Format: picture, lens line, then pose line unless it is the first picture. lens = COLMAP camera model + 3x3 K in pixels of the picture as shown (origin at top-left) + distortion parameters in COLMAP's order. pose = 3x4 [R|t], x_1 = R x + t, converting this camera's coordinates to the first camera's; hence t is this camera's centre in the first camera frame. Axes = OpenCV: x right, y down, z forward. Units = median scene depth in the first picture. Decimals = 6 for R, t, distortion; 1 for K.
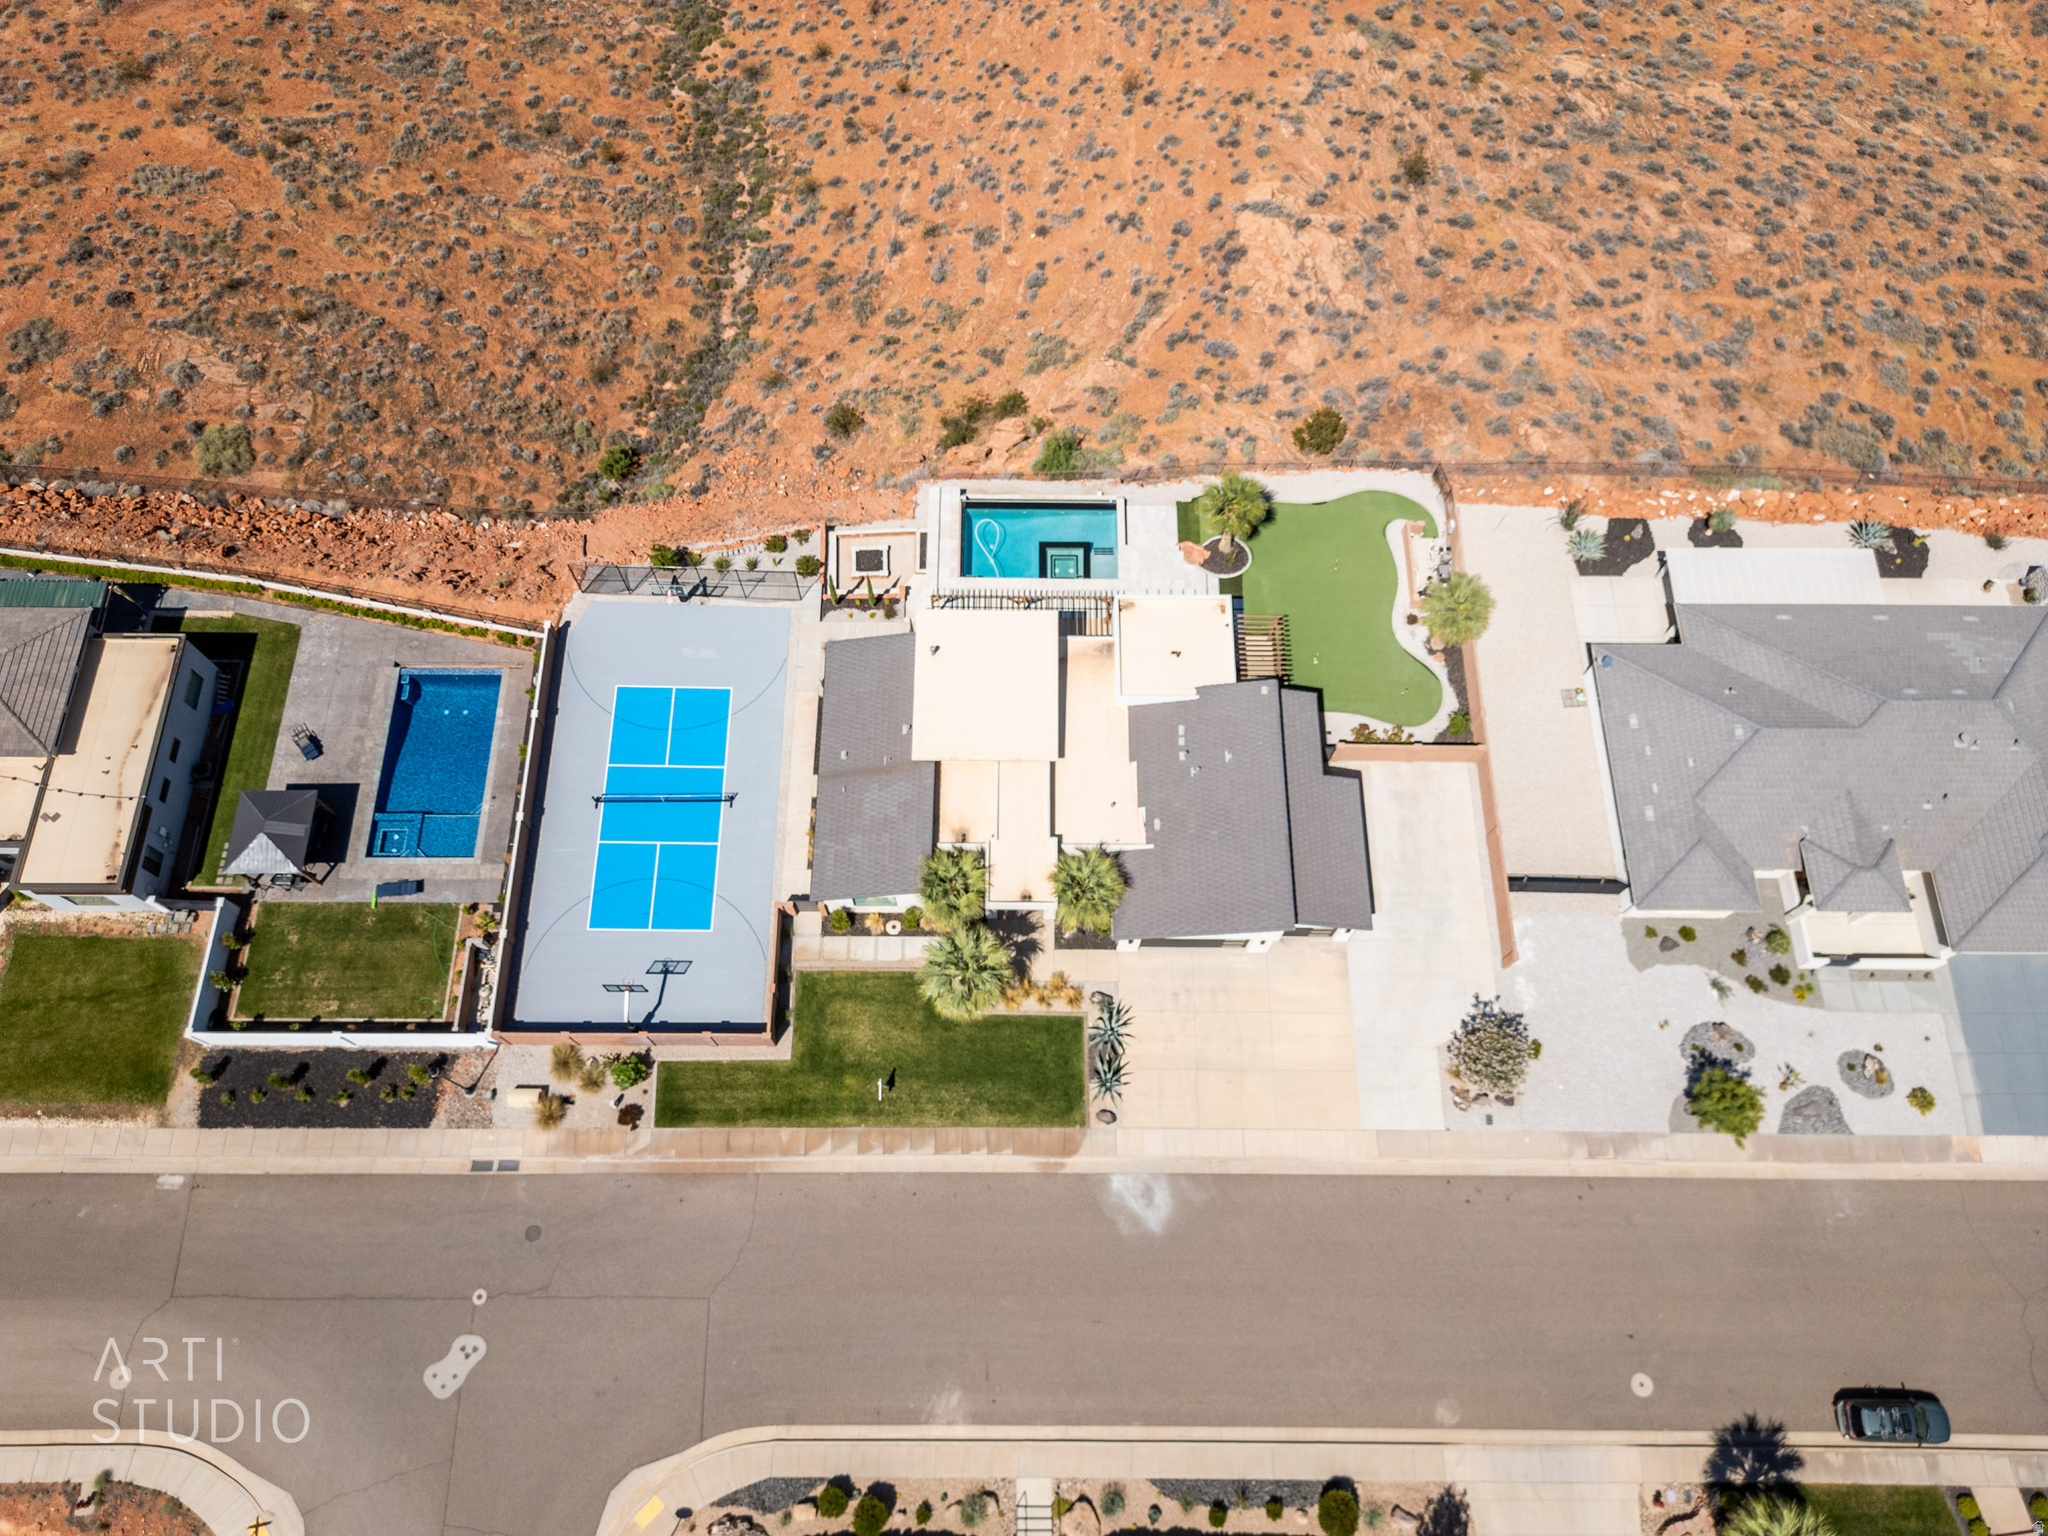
lens RADIAL K [[1441.2, 0, 1024.0], [0, 1441.2, 768.0], [0, 0, 1]] dist [0.070602, -0.068658]
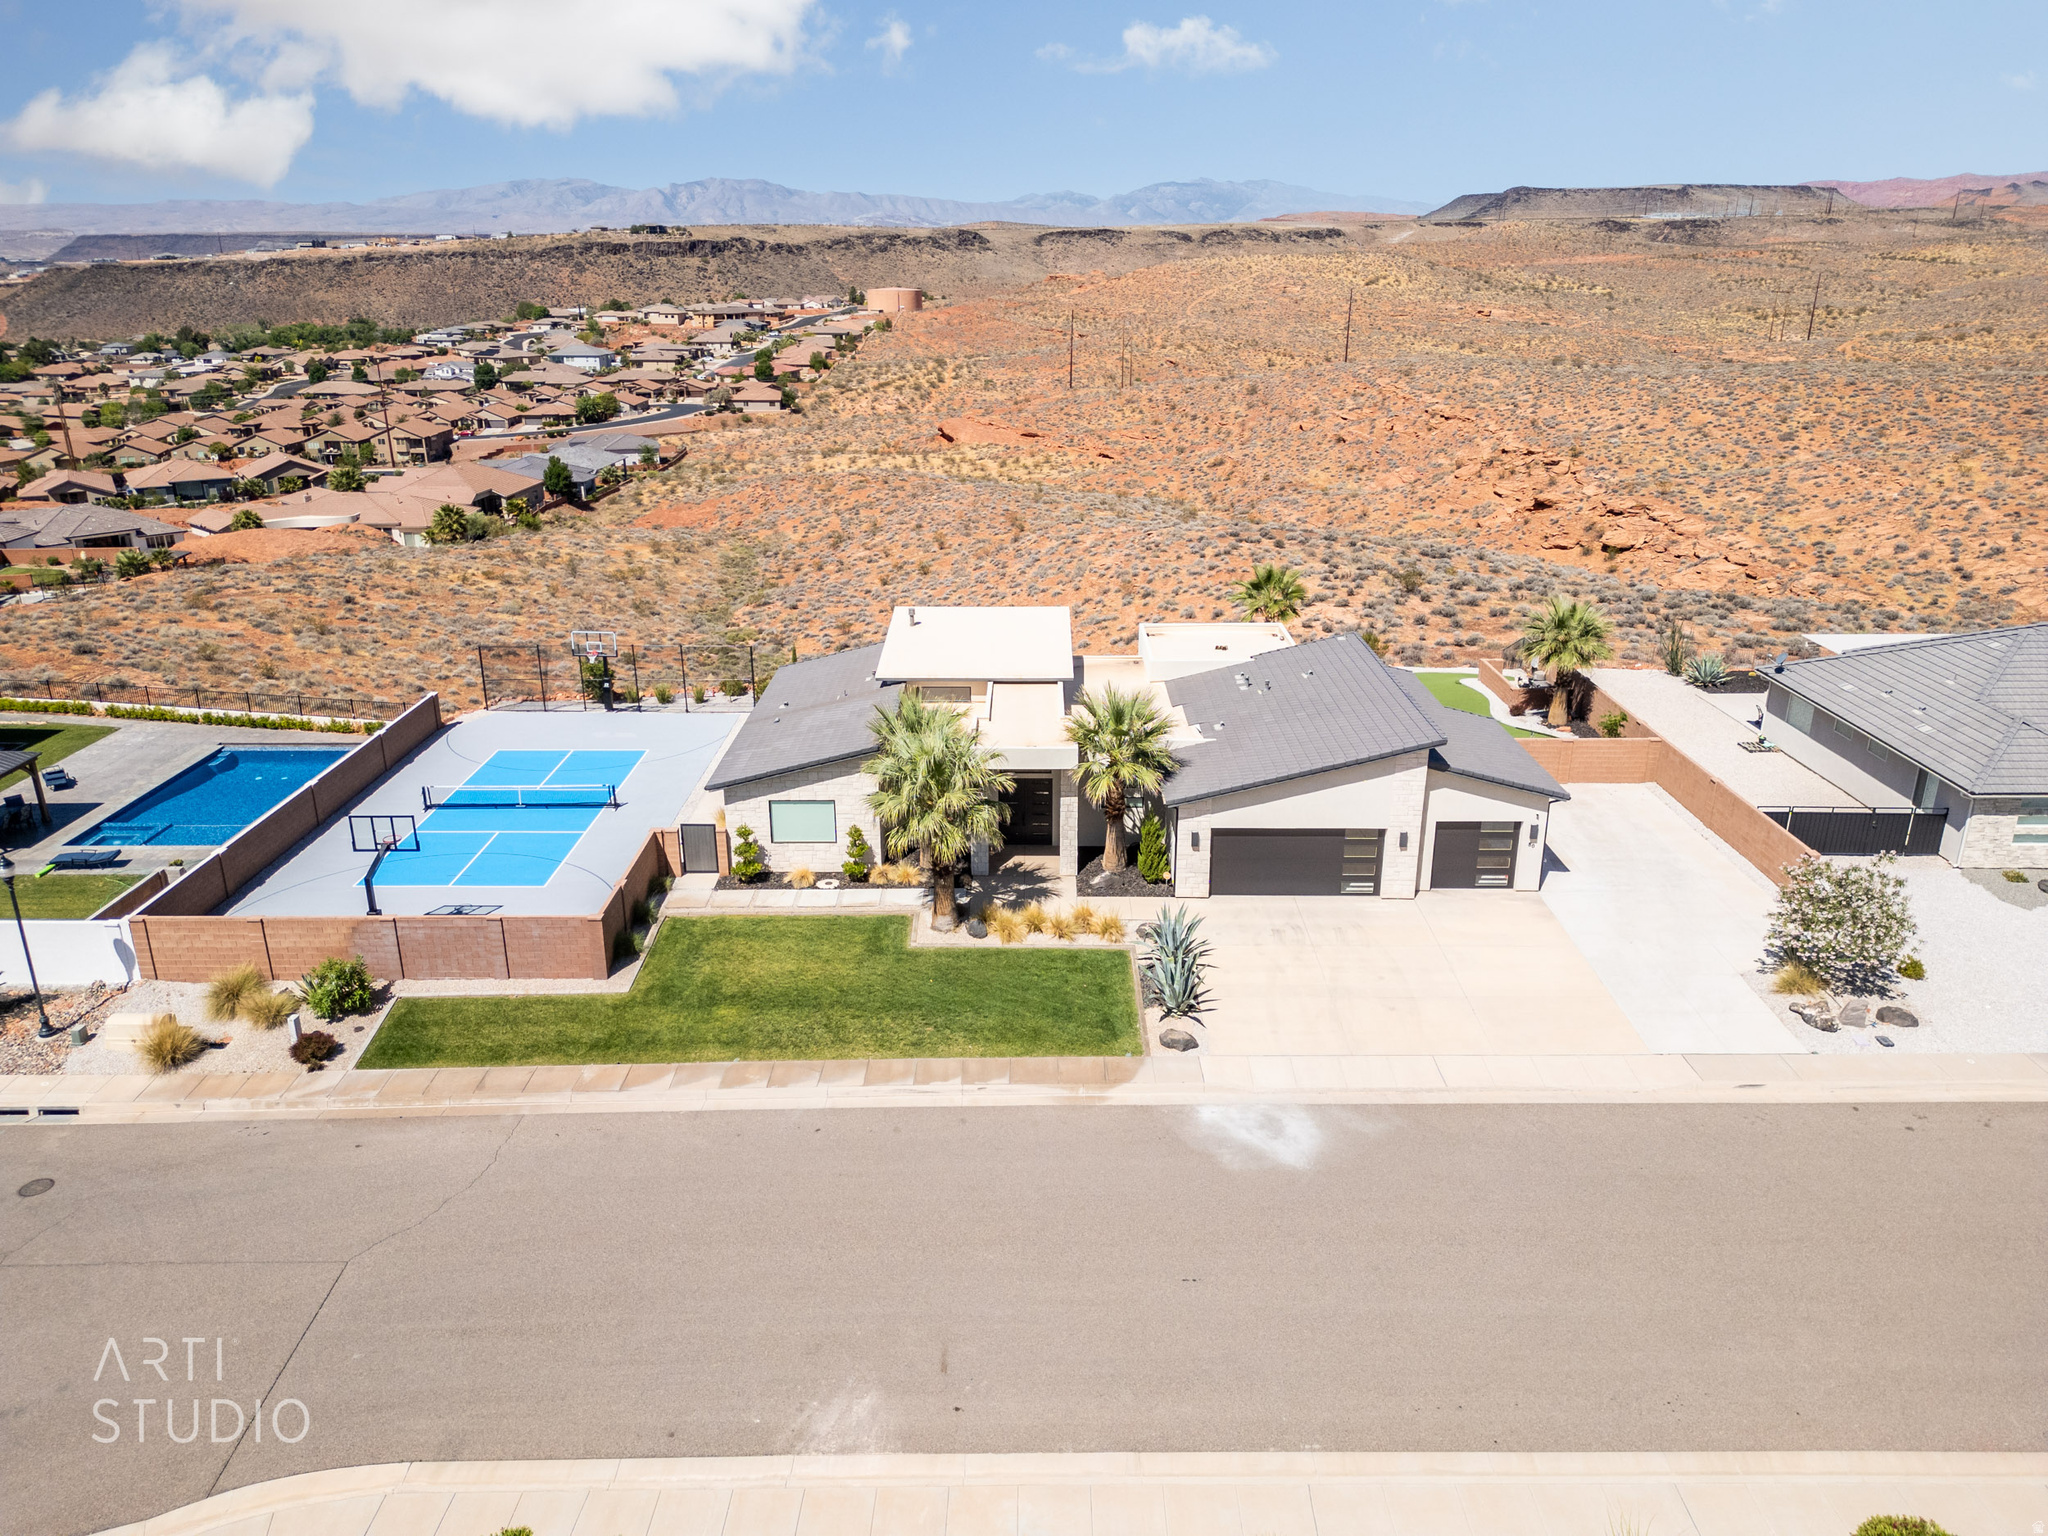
lens RADIAL K [[1430.4, 0, 1024.0], [0, 1430.4, 768.0], [0, 0, 1]] dist [0.081377, -0.078006]
pose [[0.999886, -0.013082, -0.007496, 0.003088], [0.003328, 0.676386, -0.736540, 0.547848], [0.014706, 0.736431, 0.676353, 0.526611]]
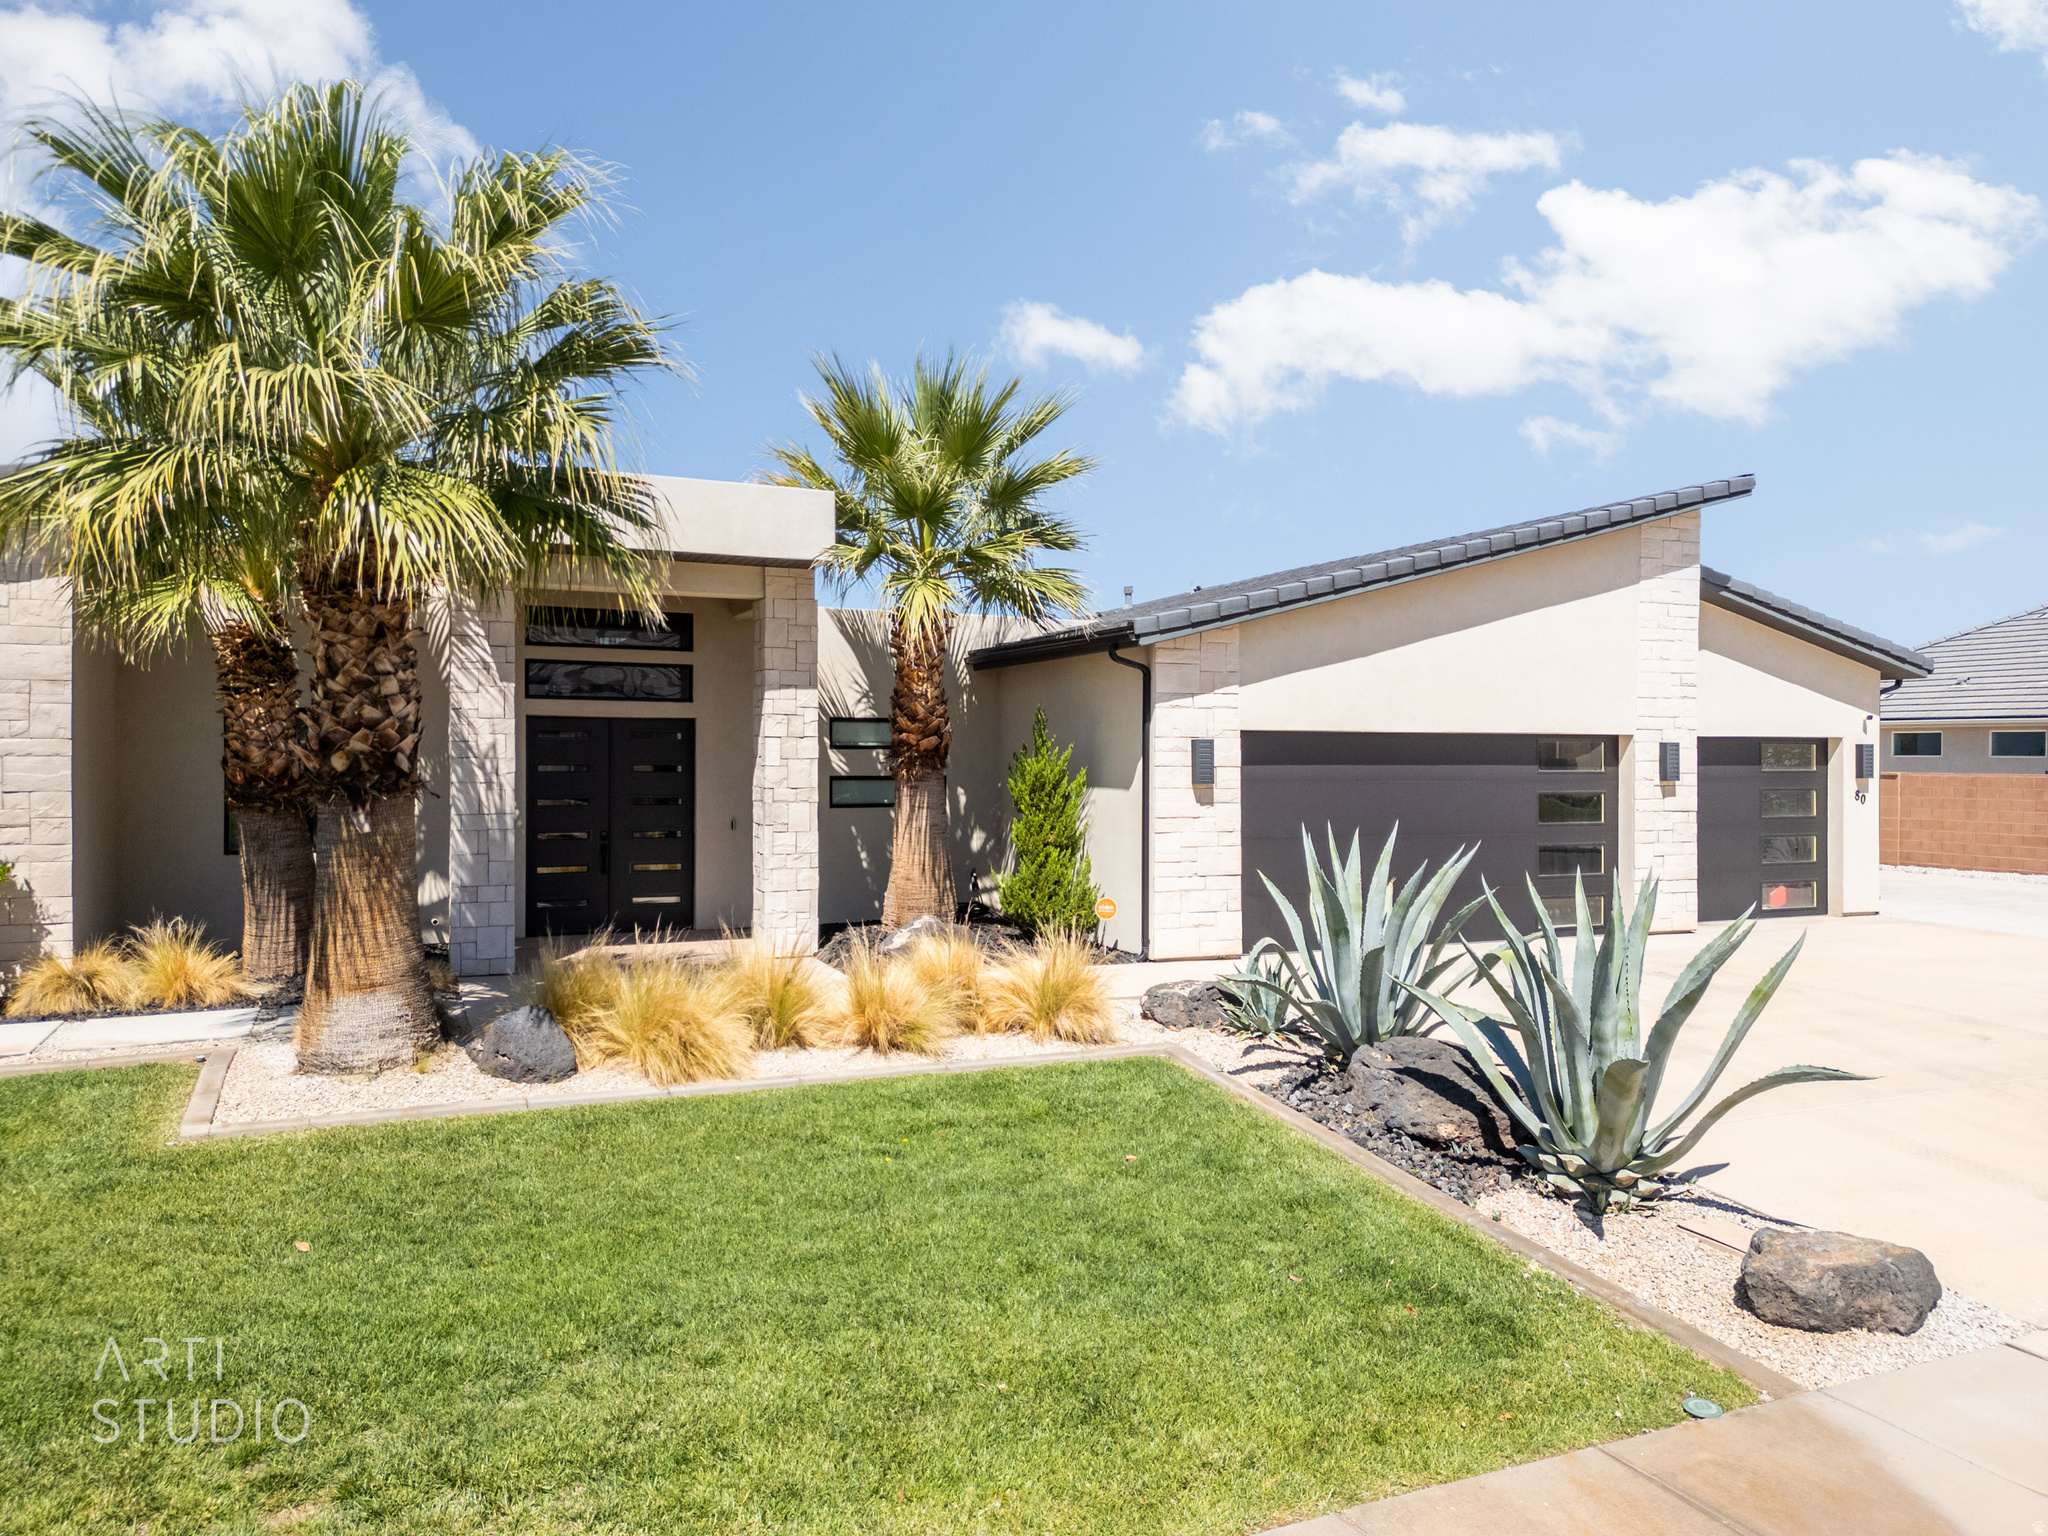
lens RADIAL K [[1441.2, 0, 1024.0], [0, 1441.2, 768.0], [0, 0, 1]] dist [0.070602, -0.068658]
pose [[0.914940, -0.012818, 0.403387, -0.033713], [0.374868, 0.397303, -0.837630, 0.277670], [-0.149531, 0.917598, 0.368313, 0.895175]]
